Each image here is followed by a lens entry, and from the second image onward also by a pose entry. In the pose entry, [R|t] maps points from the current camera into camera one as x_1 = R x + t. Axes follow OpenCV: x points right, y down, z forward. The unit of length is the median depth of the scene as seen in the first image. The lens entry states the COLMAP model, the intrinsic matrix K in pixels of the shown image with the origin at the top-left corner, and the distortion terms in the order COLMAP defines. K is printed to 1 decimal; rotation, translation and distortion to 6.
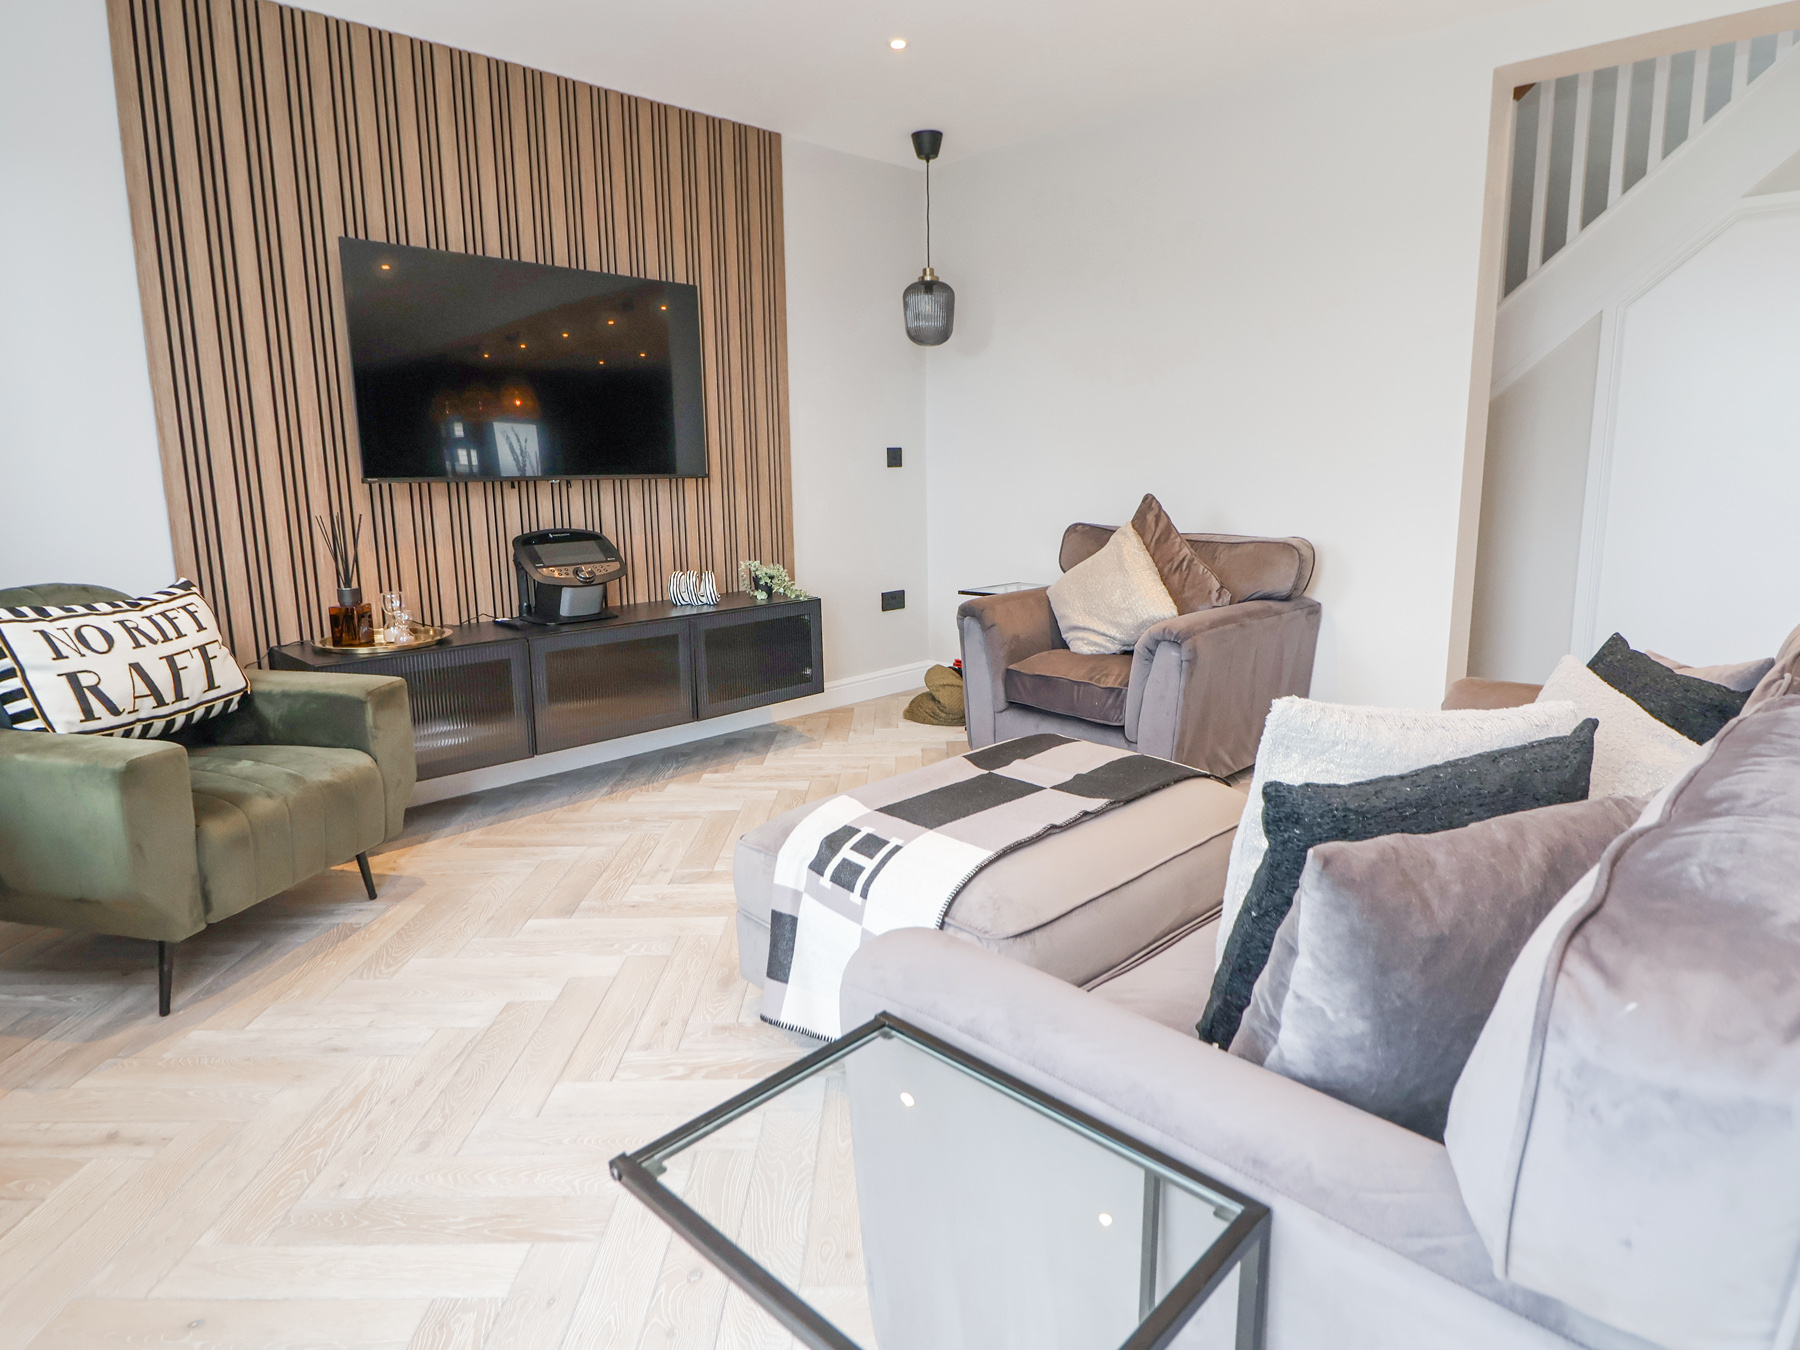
lens RADIAL K [[936.7, 0, 922.9], [0, 936.7, 651.2], [0, 0, 1]] dist [0.000459, -0.014825]
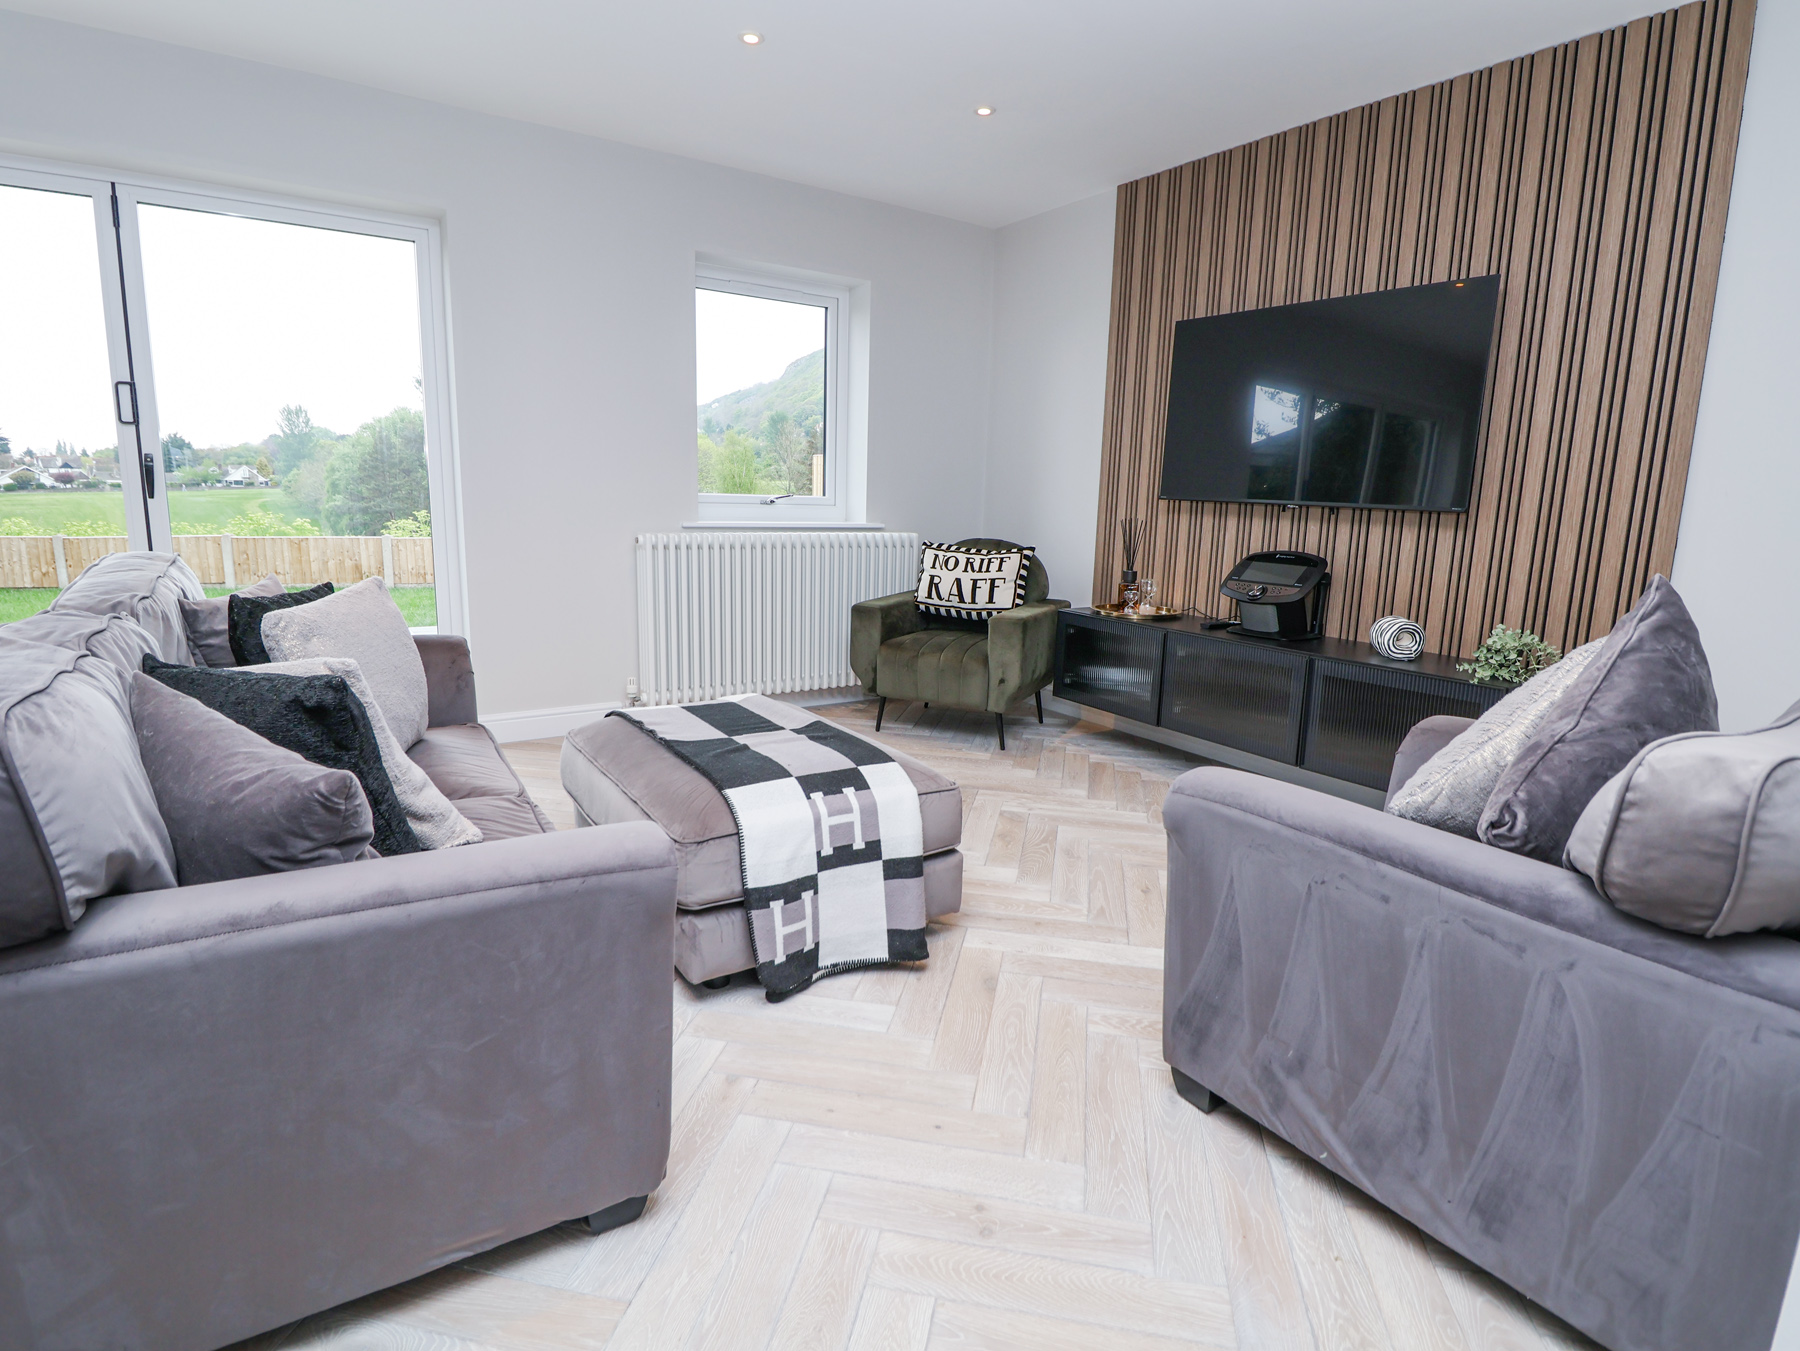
lens RADIAL K [[936.7, 0, 922.9], [0, 936.7, 651.7], [0, 0, 1]] dist [0.000459, -0.014825]
pose [[-0.171300, 0.177293, -0.969135, 0.899818], [-0.216691, 0.952808, 0.212607, -0.194728], [0.961094, 0.246422, -0.124798, 0.945761]]
